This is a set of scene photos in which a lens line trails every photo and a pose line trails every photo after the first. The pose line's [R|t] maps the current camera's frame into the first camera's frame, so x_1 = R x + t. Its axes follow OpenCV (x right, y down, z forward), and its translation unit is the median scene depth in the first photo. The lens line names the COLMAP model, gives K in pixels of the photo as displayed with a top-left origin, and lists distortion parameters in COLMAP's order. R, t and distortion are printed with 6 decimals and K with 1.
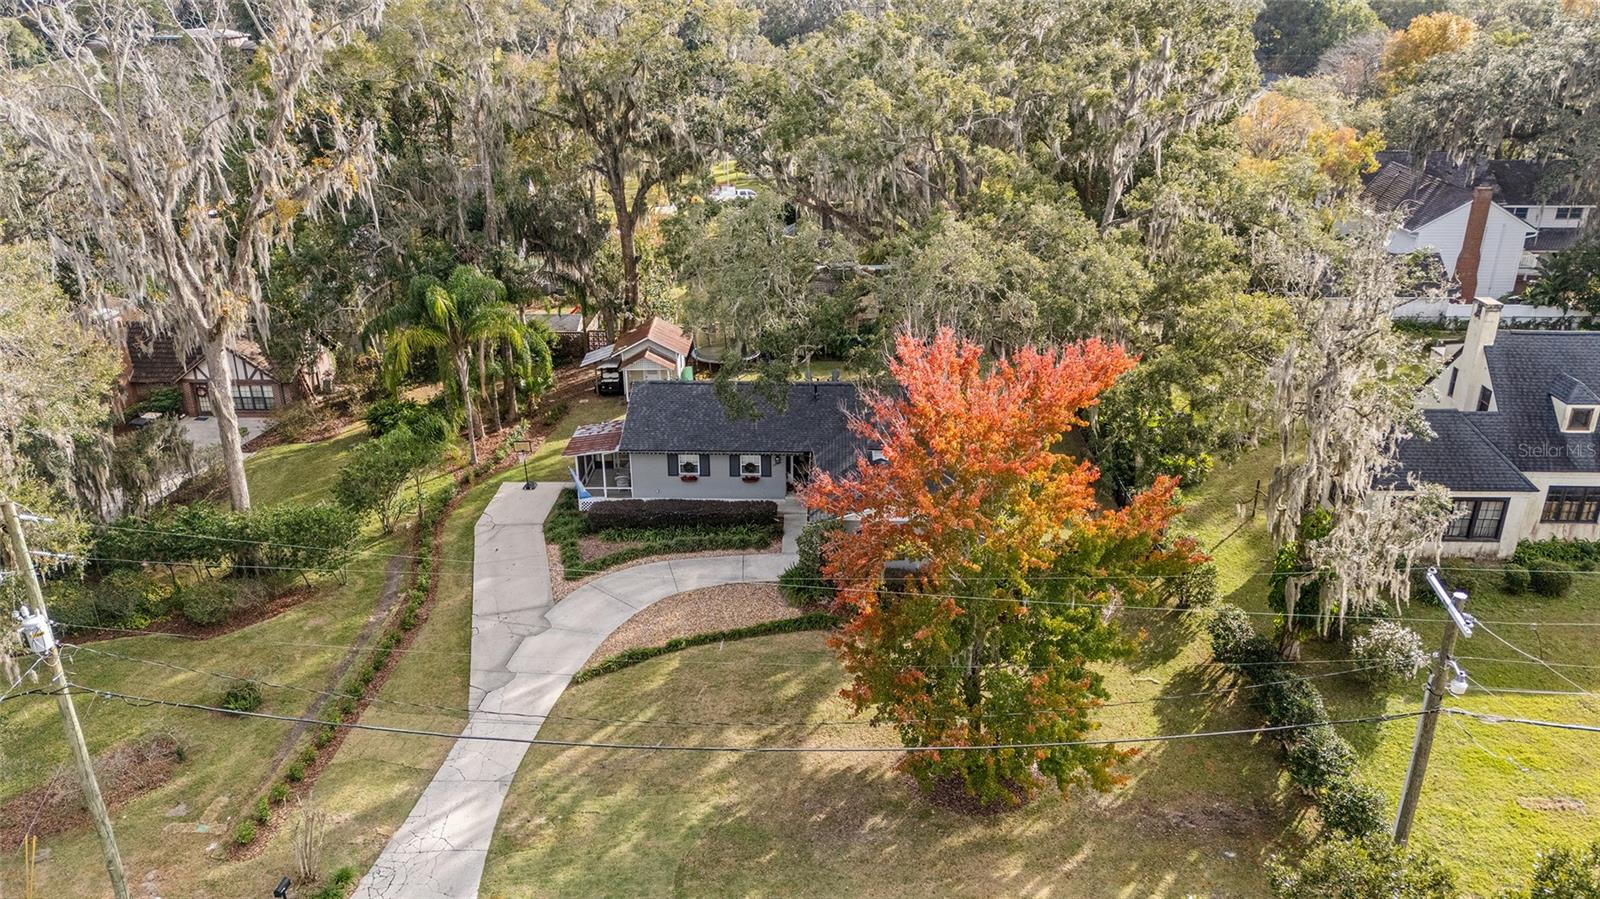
lens RADIAL K [[1241.5, 0, 800.0], [0, 1241.5, 449.5], [0, 0, 1]] dist [0.035348, -0.003157]
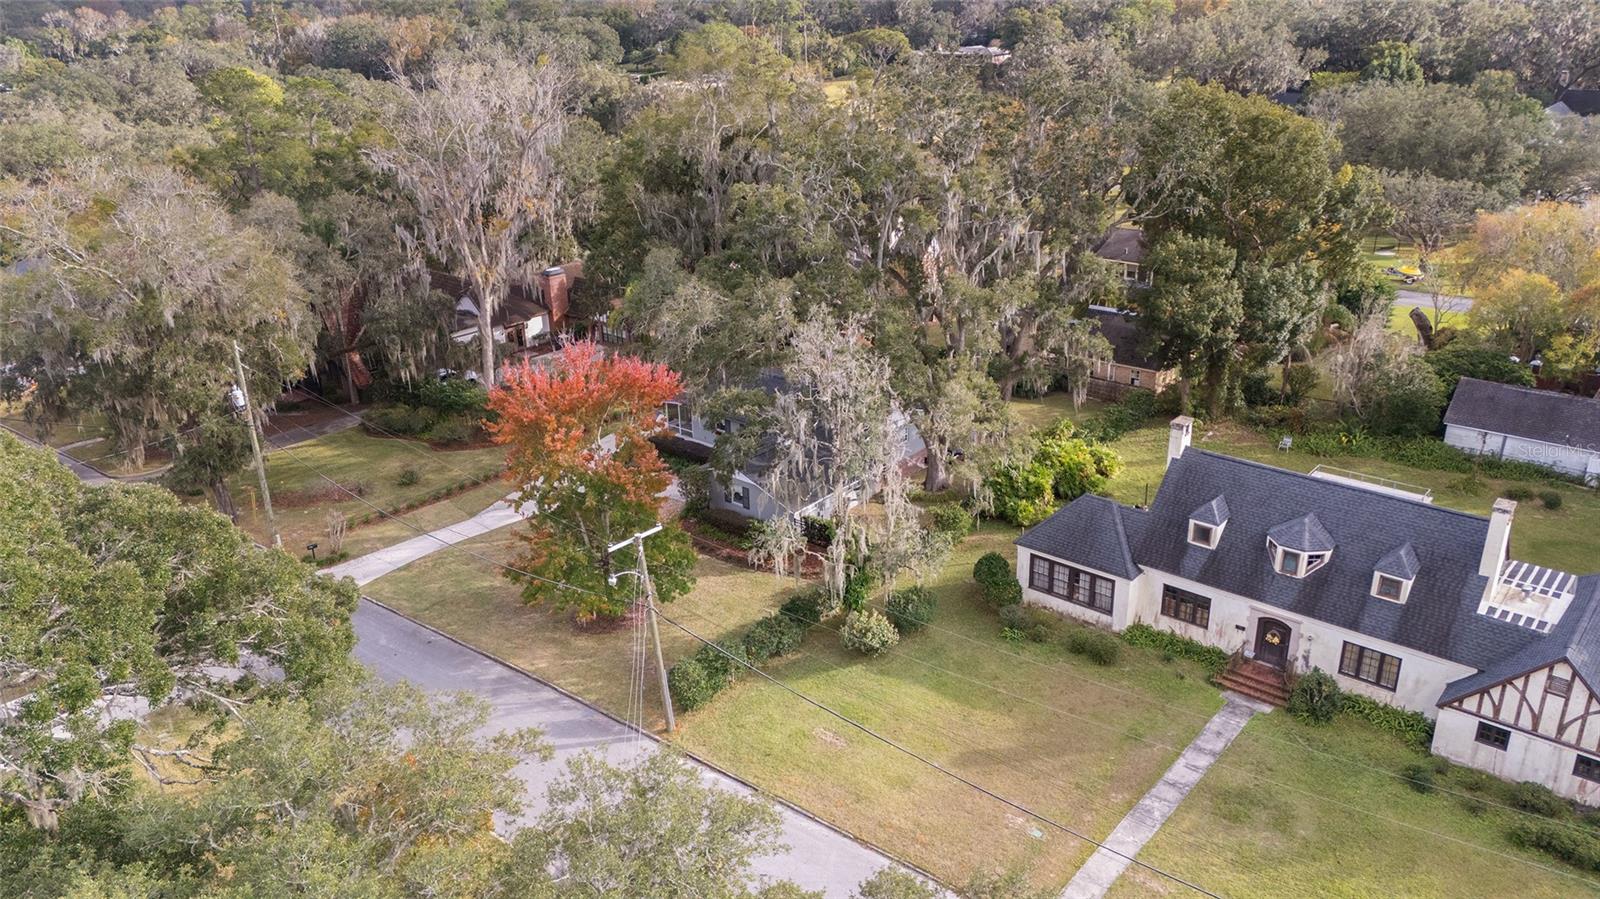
lens RADIAL K [[1241.5, 0, 800.0], [0, 1241.5, 449.5], [0, 0, 1]] dist [0.035348, -0.003157]
pose [[0.772118, 0.222447, -0.595274, 0.978385], [-0.231498, 0.970825, 0.062515, -0.083870], [0.591813, 0.089536, 0.801087, -0.130260]]
